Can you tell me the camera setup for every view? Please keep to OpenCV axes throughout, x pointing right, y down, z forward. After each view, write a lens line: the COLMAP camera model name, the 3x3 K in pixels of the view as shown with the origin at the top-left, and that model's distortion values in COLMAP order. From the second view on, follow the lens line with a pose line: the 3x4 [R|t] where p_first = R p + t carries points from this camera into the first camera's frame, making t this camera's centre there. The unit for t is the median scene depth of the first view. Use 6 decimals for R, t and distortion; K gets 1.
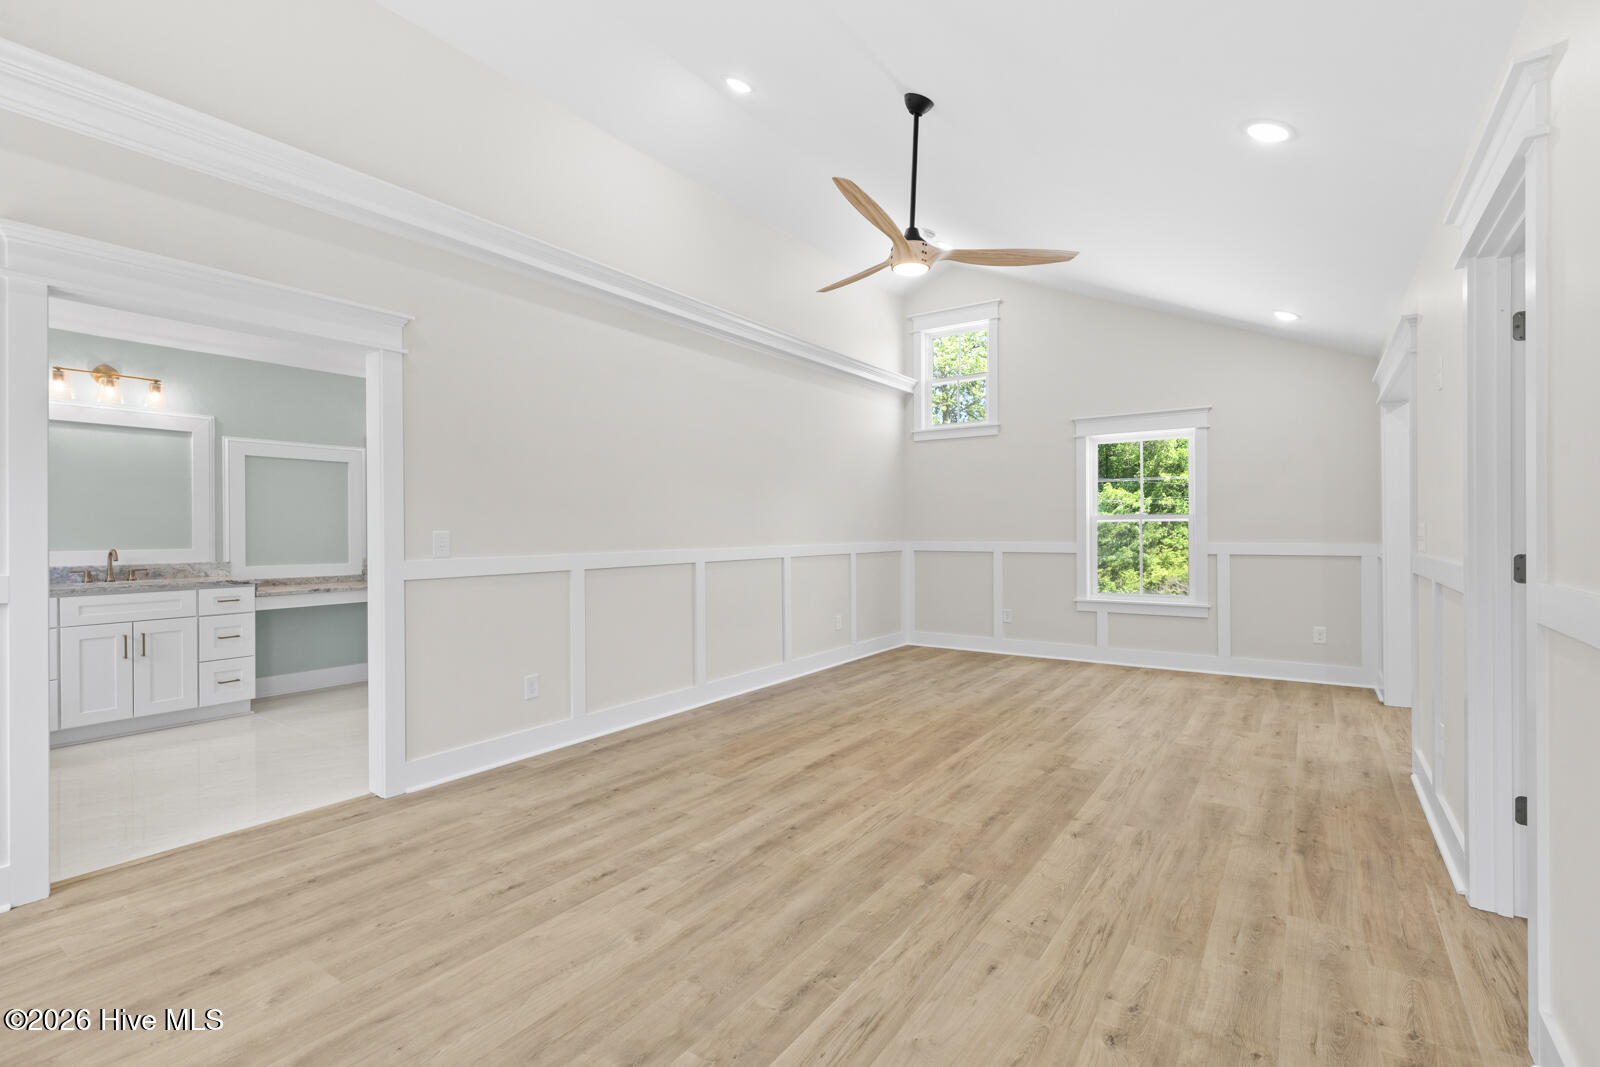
lens RADIAL K [[732.3, 0, 791.7], [0, 732.3, 539.8], [0, 0, 1]] dist [0.009778, -0.002899]
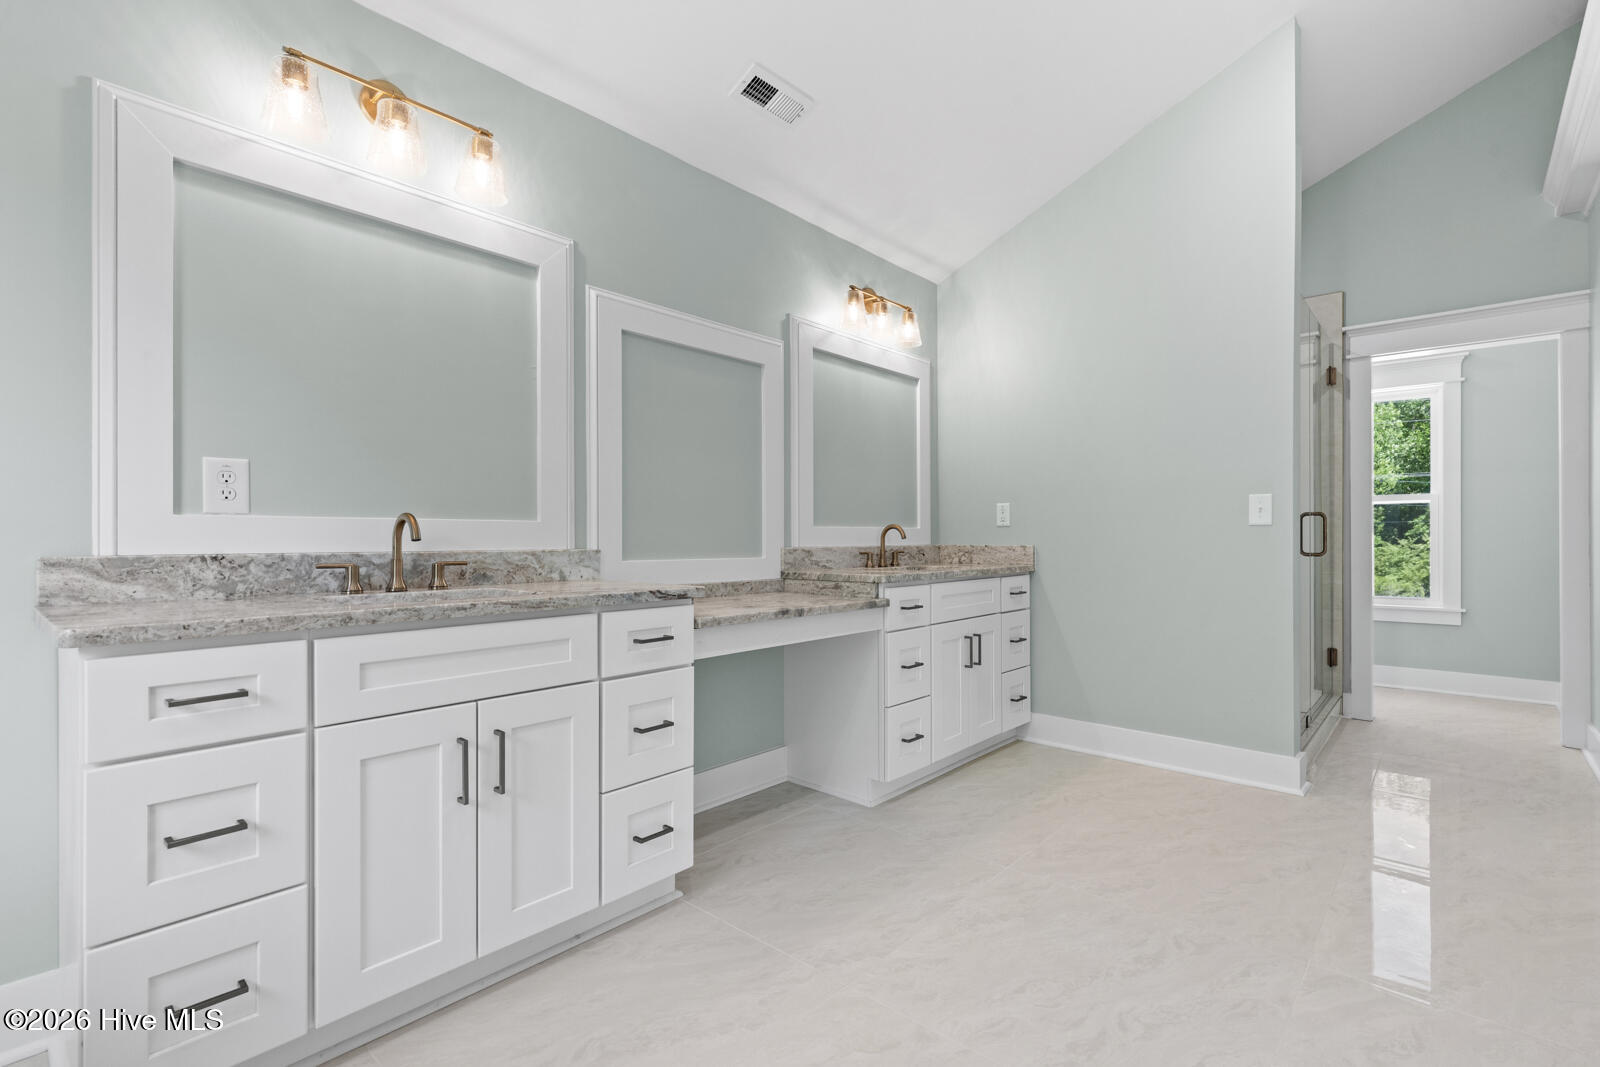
lens RADIAL K [[732.3, 0, 805.1], [0, 732.3, 545.0], [0, 0, 1]] dist [0.009778, -0.002899]
pose [[0.994005, 0.001560, -0.109328, -0.638320], [-0.002090, 0.999987, -0.004736, 0.031413], [0.109319, 0.004936, 0.993994, 0.600599]]
